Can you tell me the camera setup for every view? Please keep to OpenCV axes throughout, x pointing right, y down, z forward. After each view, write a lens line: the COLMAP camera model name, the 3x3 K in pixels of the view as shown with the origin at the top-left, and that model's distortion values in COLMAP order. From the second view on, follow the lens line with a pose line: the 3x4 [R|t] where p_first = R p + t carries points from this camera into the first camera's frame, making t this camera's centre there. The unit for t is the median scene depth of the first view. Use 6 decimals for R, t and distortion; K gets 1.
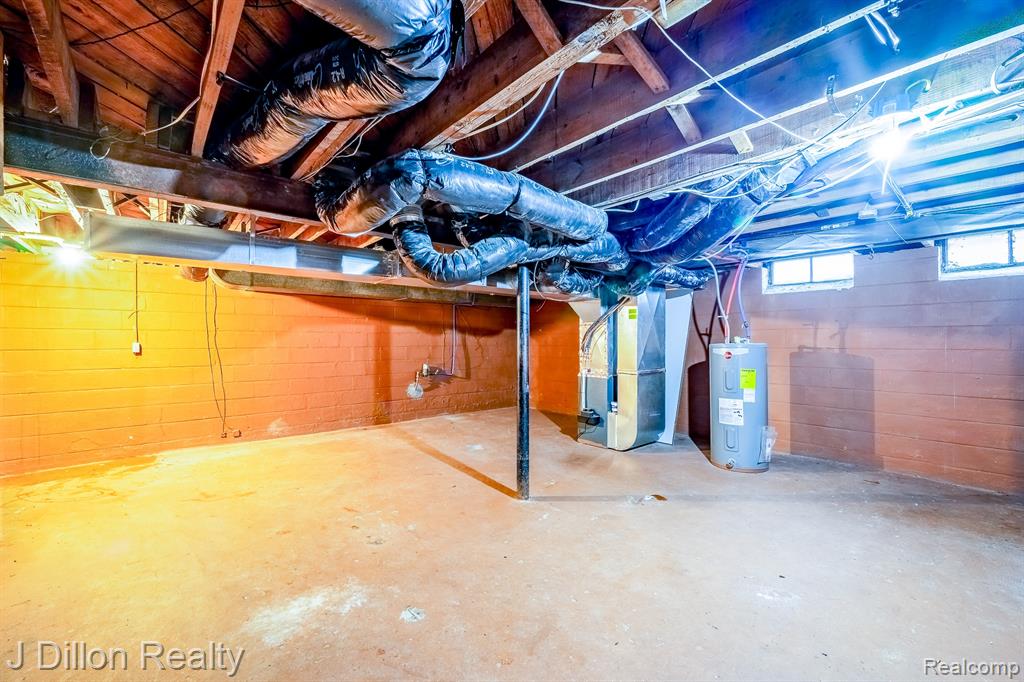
lens RADIAL K [[421.2, 0, 519.4], [0, 421.2, 341.7], [0, 0, 1]] dist [0.003109, -0.001573]
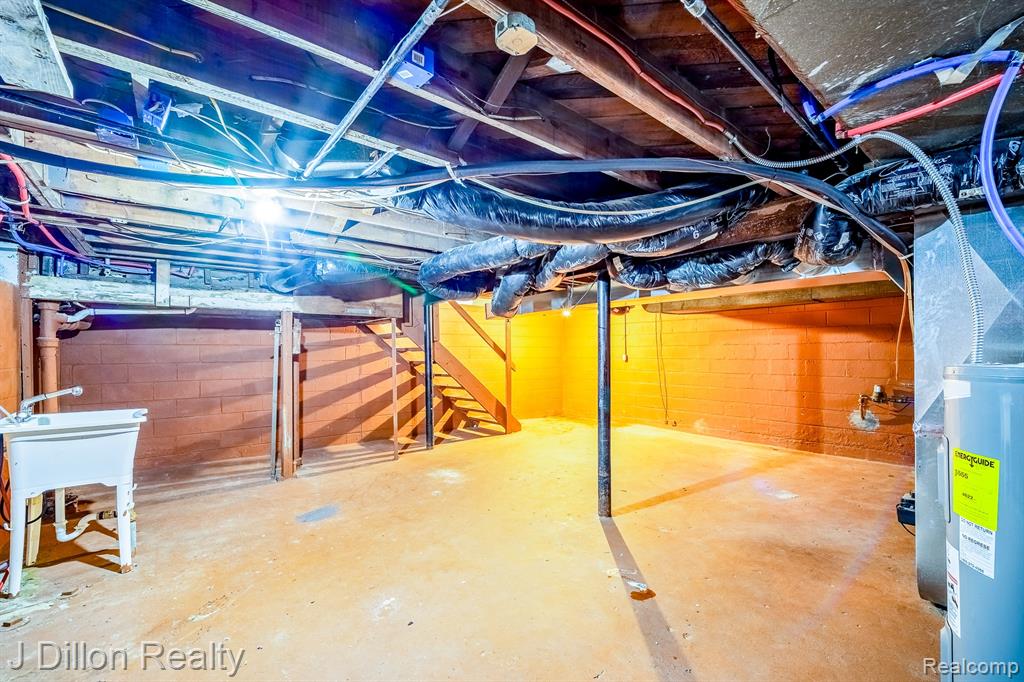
lens RADIAL K [[421.2, 0, 519.5], [0, 421.2, 348.0], [0, 0, 1]] dist [0.003109, -0.001573]
pose [[-0.020697, -0.011527, -0.999719, 0.769863], [0.003576, 0.999926, -0.011603, -0.004879], [0.999779, -0.003815, -0.020654, 0.637661]]
